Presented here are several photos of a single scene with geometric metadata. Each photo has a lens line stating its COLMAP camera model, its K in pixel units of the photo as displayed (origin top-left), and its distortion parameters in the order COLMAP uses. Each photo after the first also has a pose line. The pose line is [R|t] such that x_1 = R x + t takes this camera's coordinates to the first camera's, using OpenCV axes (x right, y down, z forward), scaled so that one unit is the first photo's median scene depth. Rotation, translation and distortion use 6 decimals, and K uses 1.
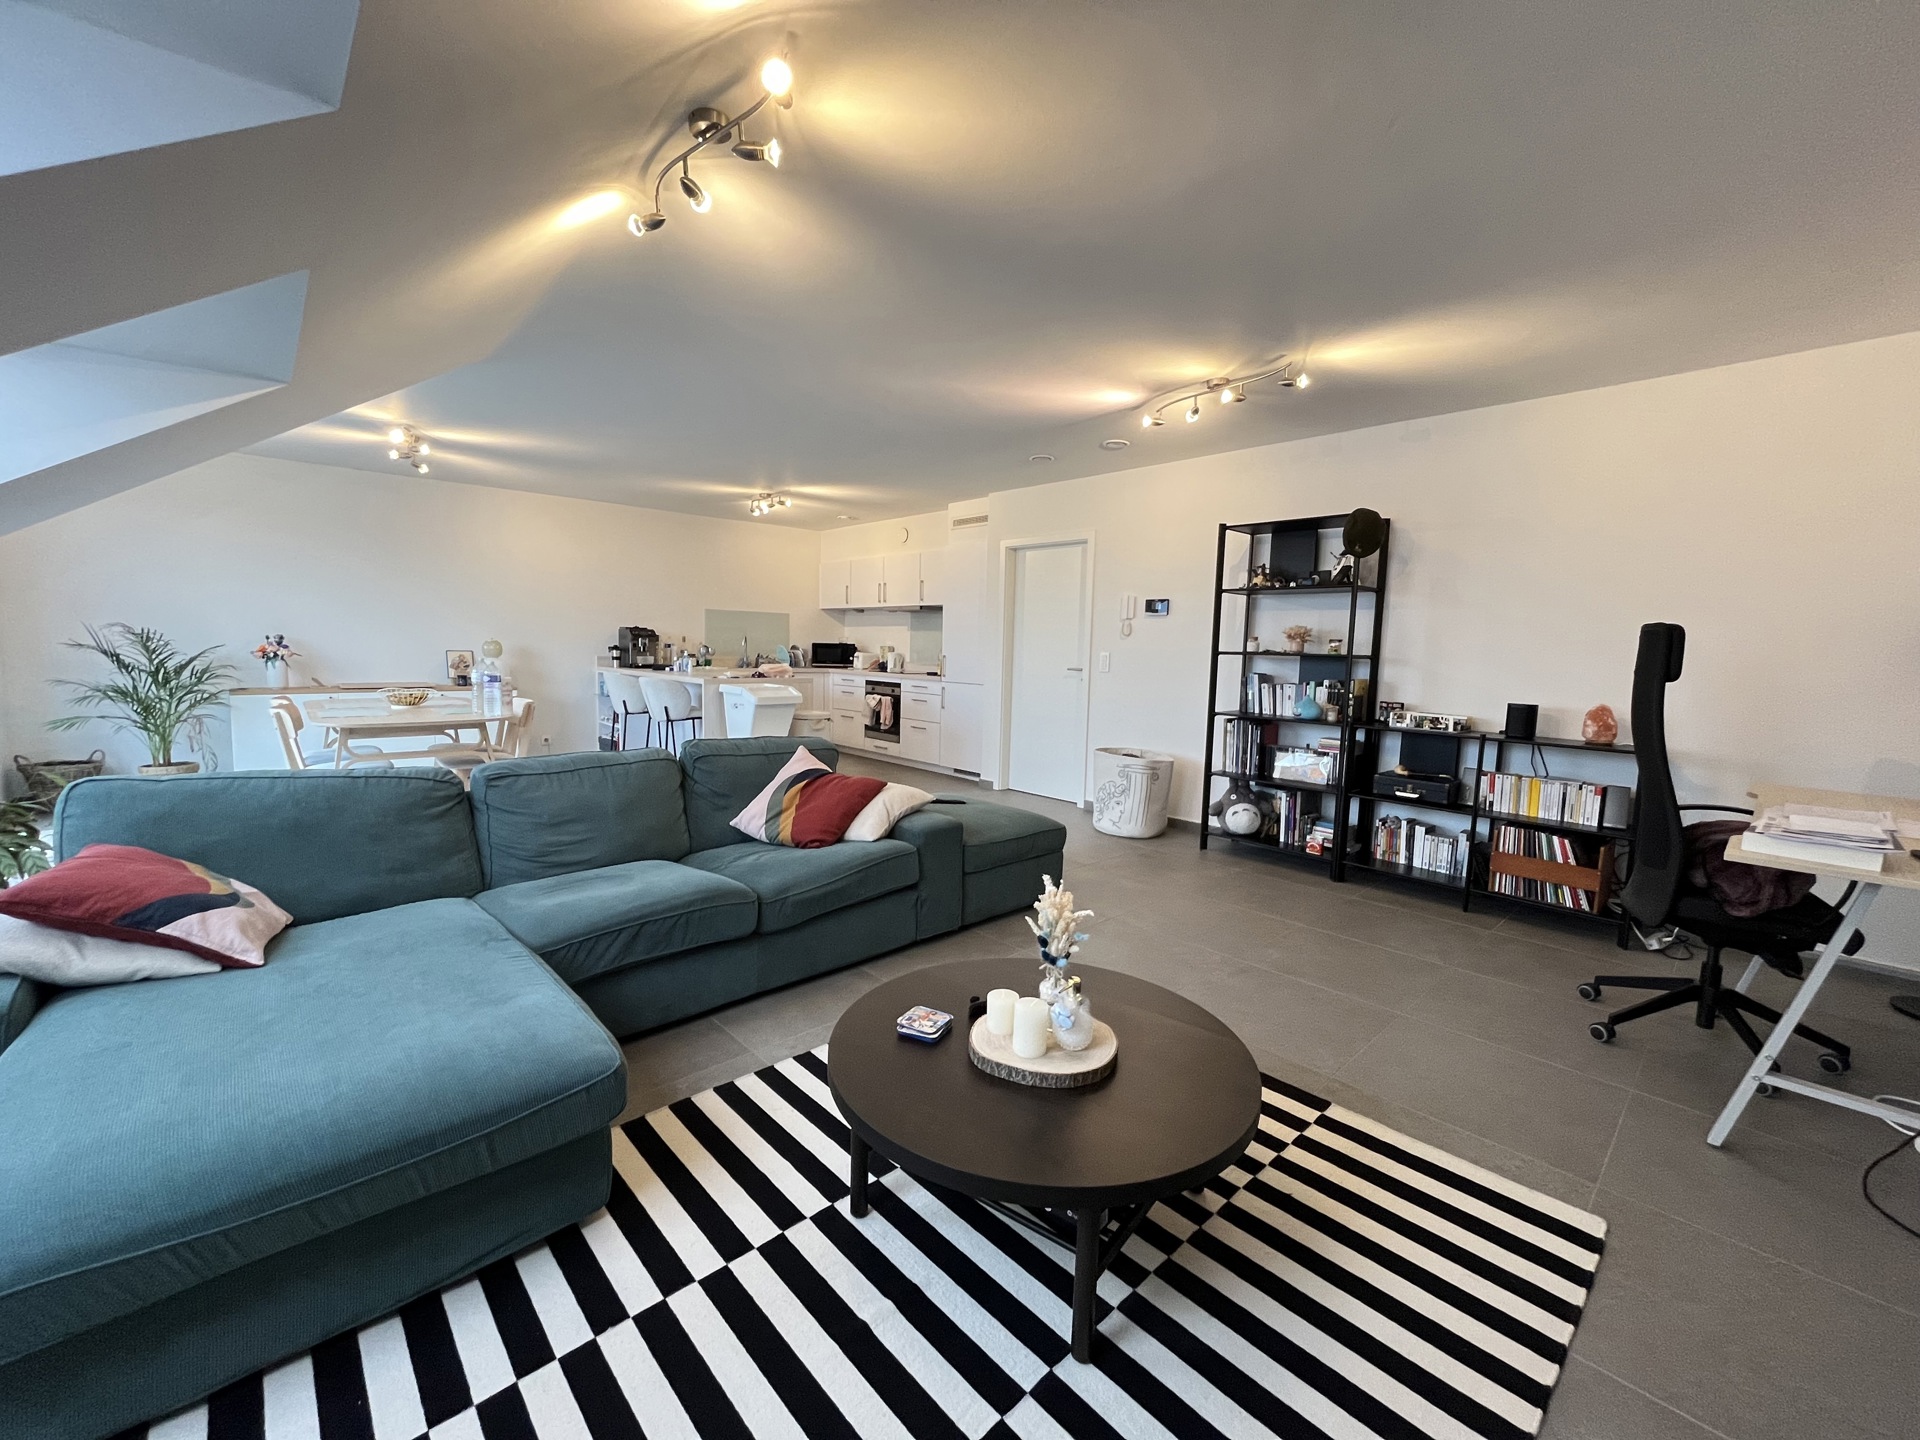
lens RADIAL K [[772.2, 0, 949.3], [0, 772.2, 718.7], [0, 0, 1]] dist [-0.001705, 0.000029]
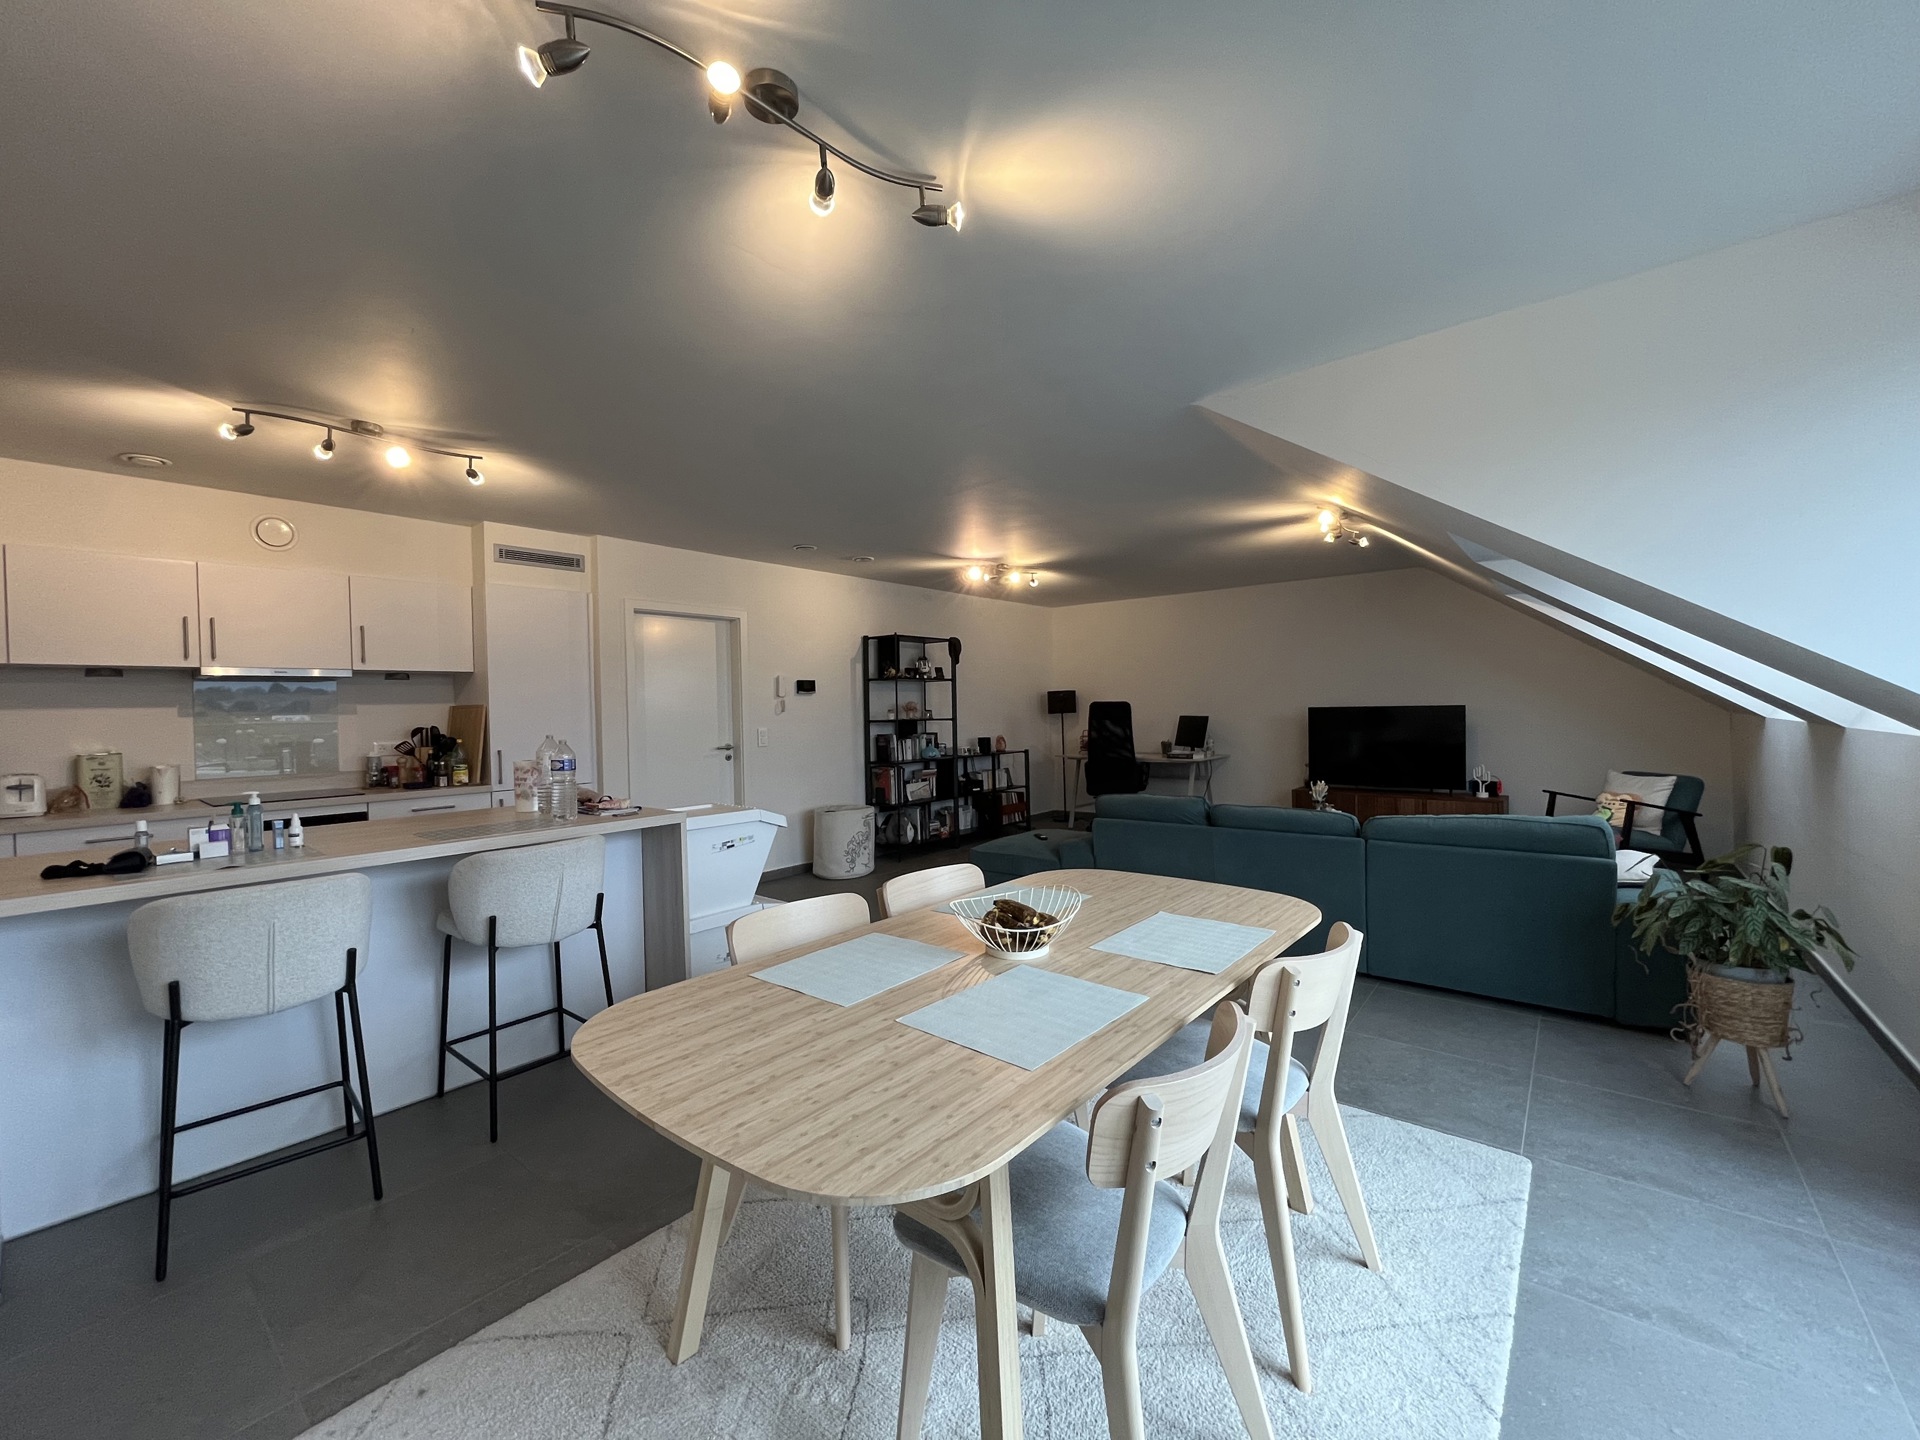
lens RADIAL K [[772.2, 0, 956.4], [0, 772.2, 719.6], [0, 0, 1]] dist [-0.001705, 0.000029]
pose [[-0.147140, -0.035395, 0.988482, -0.686274], [0.112815, 0.992237, 0.052323, -0.095397], [-0.982661, 0.119215, -0.142005, 0.684939]]
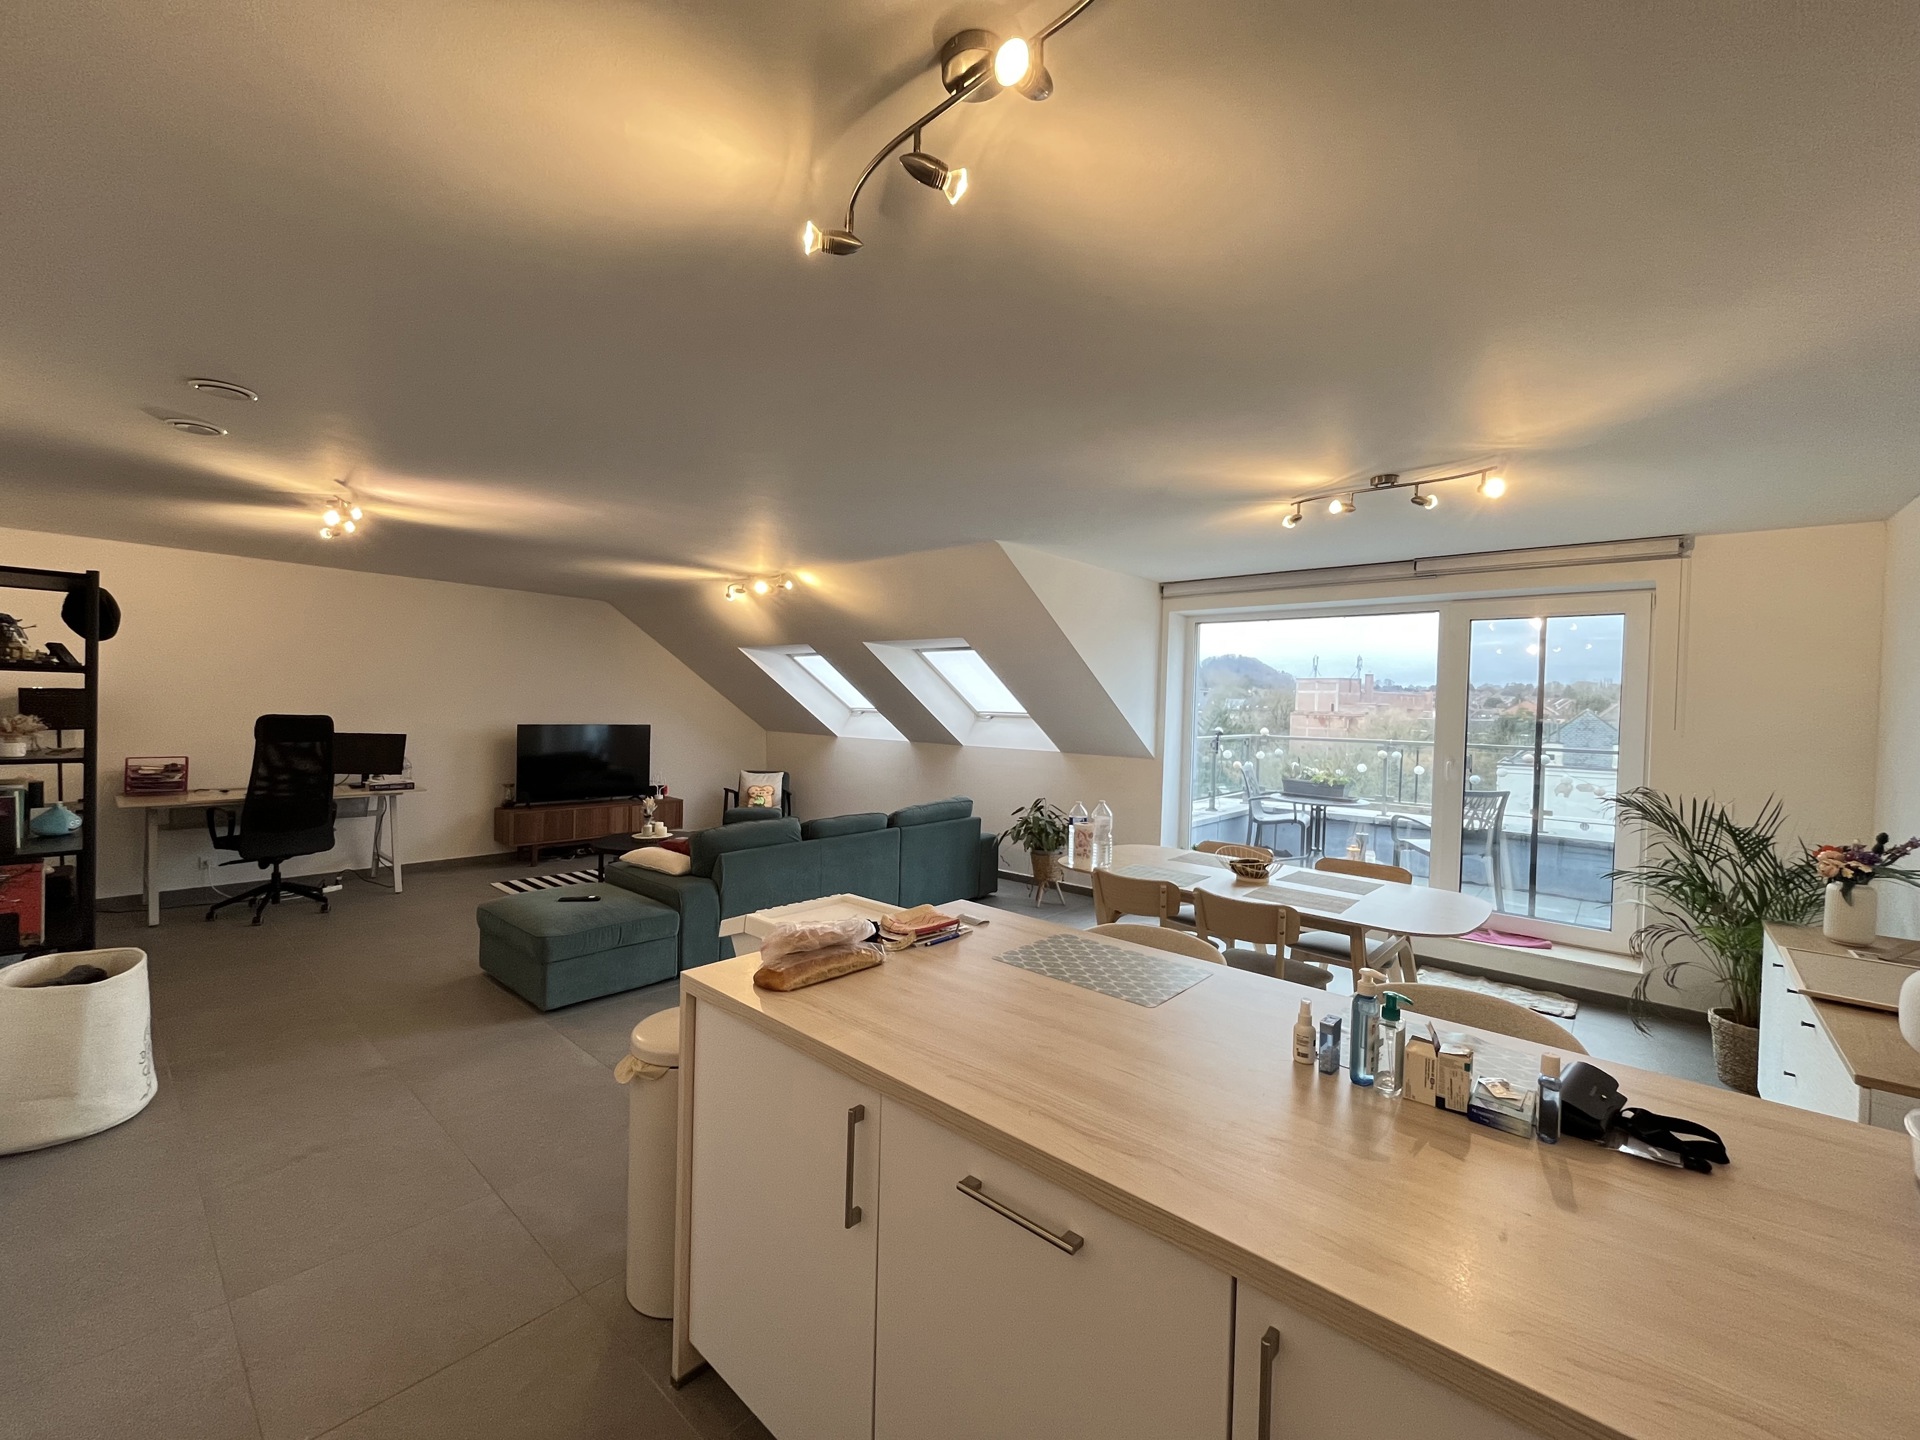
lens RADIAL K [[772.2, 0, 954.5], [0, 772.2, 722.1], [0, 0, 1]] dist [-0.001705, 0.000029]
pose [[-0.992335, -0.048536, -0.113650, -0.205525], [-0.061408, 0.991736, 0.112648, -0.151146], [0.107244, 0.118764, -0.987114, 1.093613]]
